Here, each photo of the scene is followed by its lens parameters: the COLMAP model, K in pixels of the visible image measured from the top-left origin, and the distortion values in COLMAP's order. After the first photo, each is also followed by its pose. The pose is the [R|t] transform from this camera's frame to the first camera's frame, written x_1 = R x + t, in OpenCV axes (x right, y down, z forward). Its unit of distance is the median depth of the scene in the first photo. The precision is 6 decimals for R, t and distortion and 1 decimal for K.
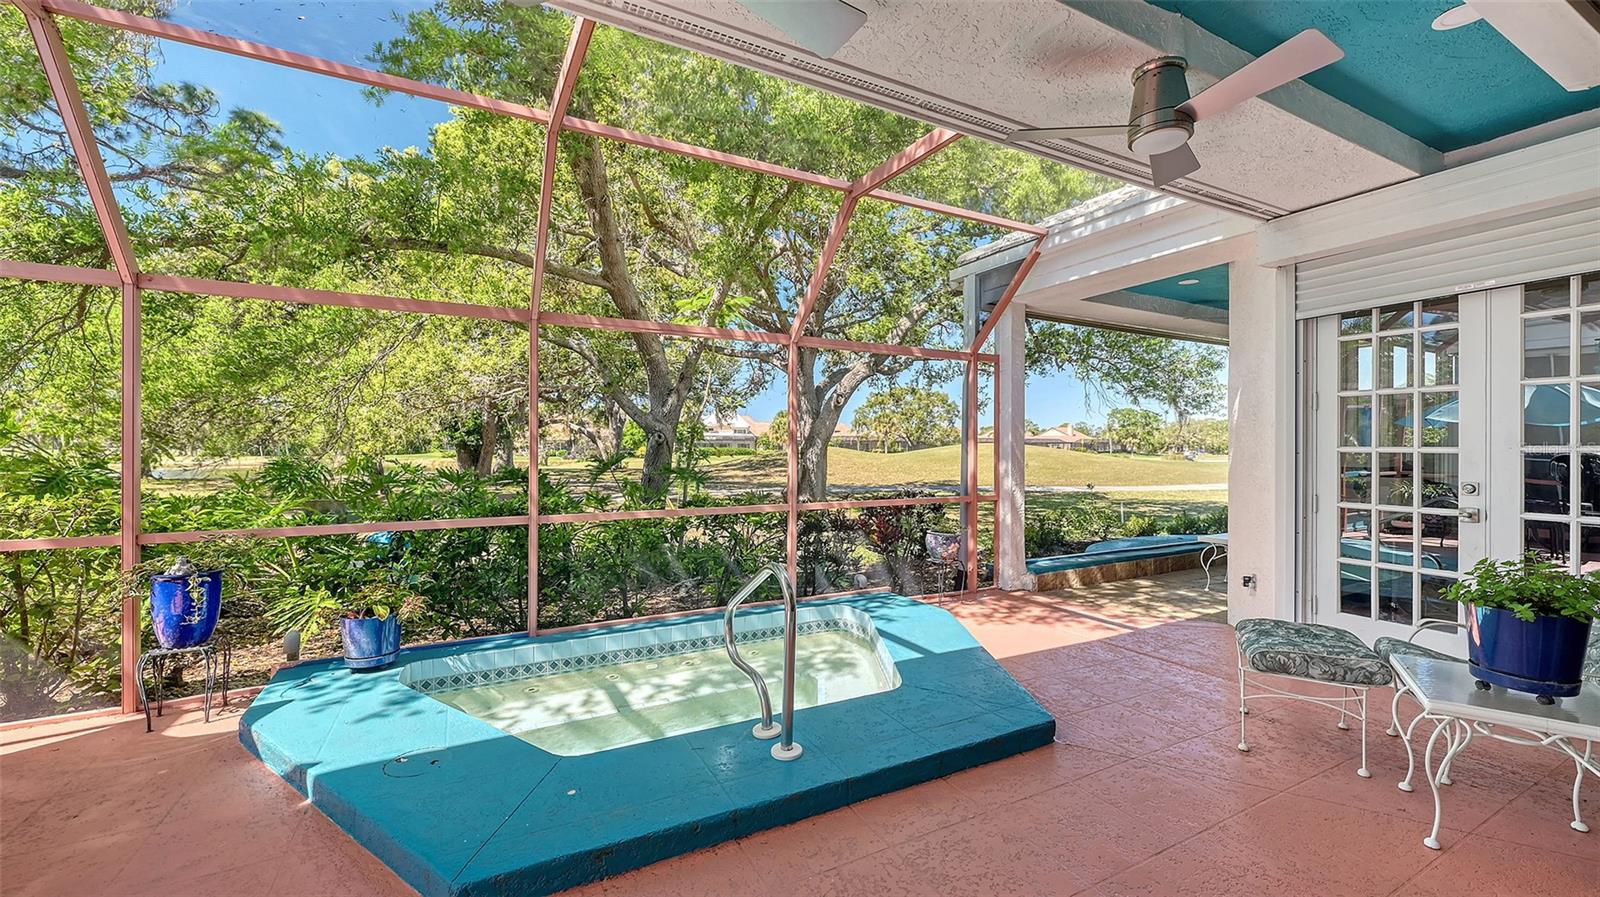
lens RADIAL K [[645.9, 0, 800.0], [0, 645.9, 447.3], [0, 0, 1]] dist [0.000529, 0.000134]
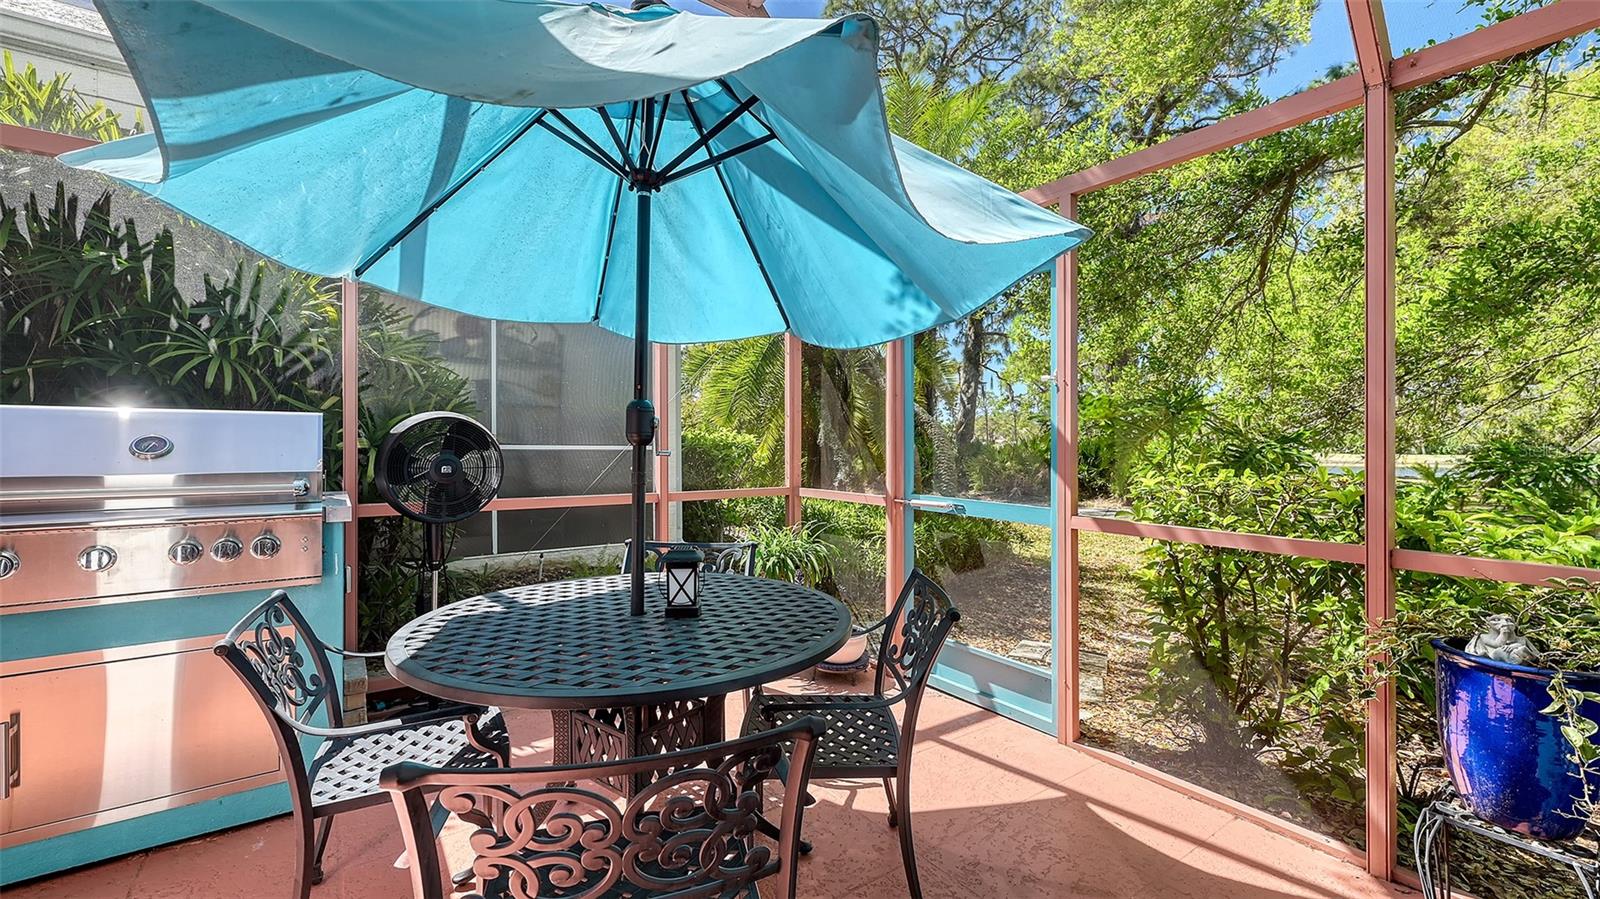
lens RADIAL K [[645.9, 0, 799.4], [0, 645.9, 444.1], [0, 0, 1]] dist [0.000529, 0.000134]
pose [[0.130860, -0.003219, -0.991396, -0.524297], [0.004172, 0.999988, -0.002696, 0.045061], [0.991392, -0.003783, 0.130872, 0.417664]]
